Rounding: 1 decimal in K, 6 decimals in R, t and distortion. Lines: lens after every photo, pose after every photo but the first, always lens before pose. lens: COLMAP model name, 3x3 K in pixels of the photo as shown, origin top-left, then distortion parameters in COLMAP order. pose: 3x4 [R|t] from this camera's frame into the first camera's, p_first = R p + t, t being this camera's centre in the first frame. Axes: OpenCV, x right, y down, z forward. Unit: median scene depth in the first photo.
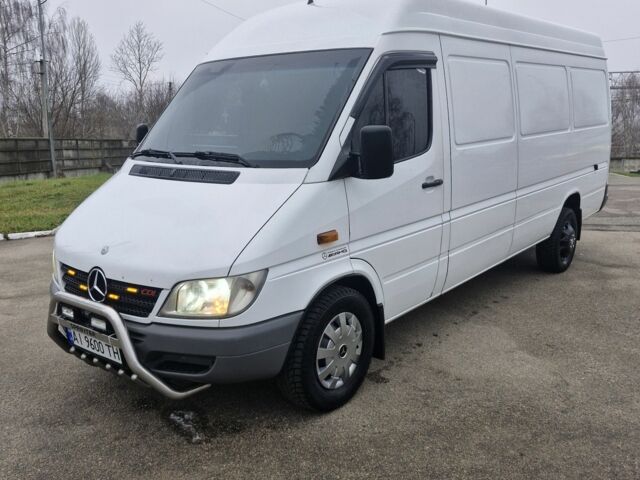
lens RADIAL K [[569.5, 0, 320.0], [0, 569.5, 240.0], [0, 0, 1]] dist [0.090504, -0.011322]
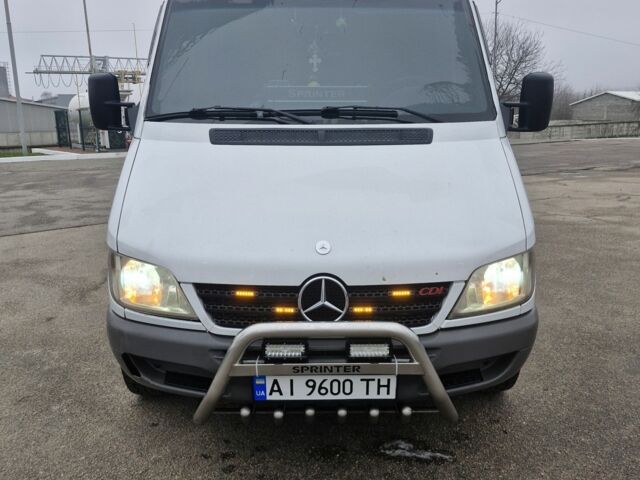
lens RADIAL K [[569.5, 0, 320.0], [0, 569.5, 240.0], [0, 0, 1]] dist [0.090504, -0.011322]
pose [[0.773699, -0.137332, 0.618490, -0.790742], [0.119595, 0.990331, 0.070291, -0.039278], [-0.622164, 0.019584, 0.782642, 0.474127]]
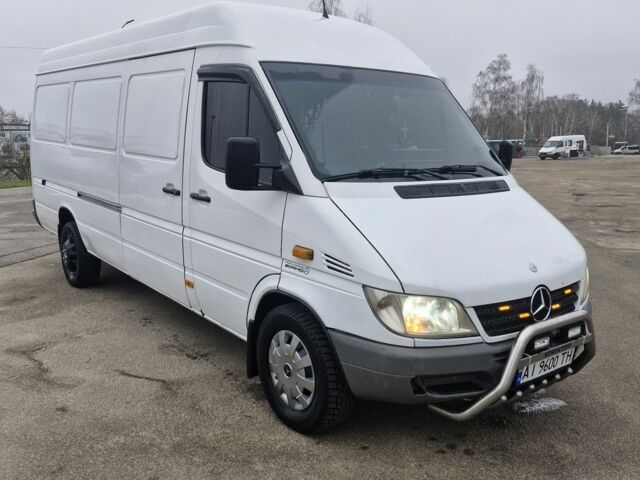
lens RADIAL K [[569.5, 0, 320.0], [0, 569.5, 240.0], [0, 0, 1]] dist [0.090504, -0.011322]
pose [[0.239626, -0.156073, 0.958238, -1.379487], [0.176953, 0.977483, 0.114957, -0.202294], [-0.954603, 0.142017, 0.261848, 1.079916]]
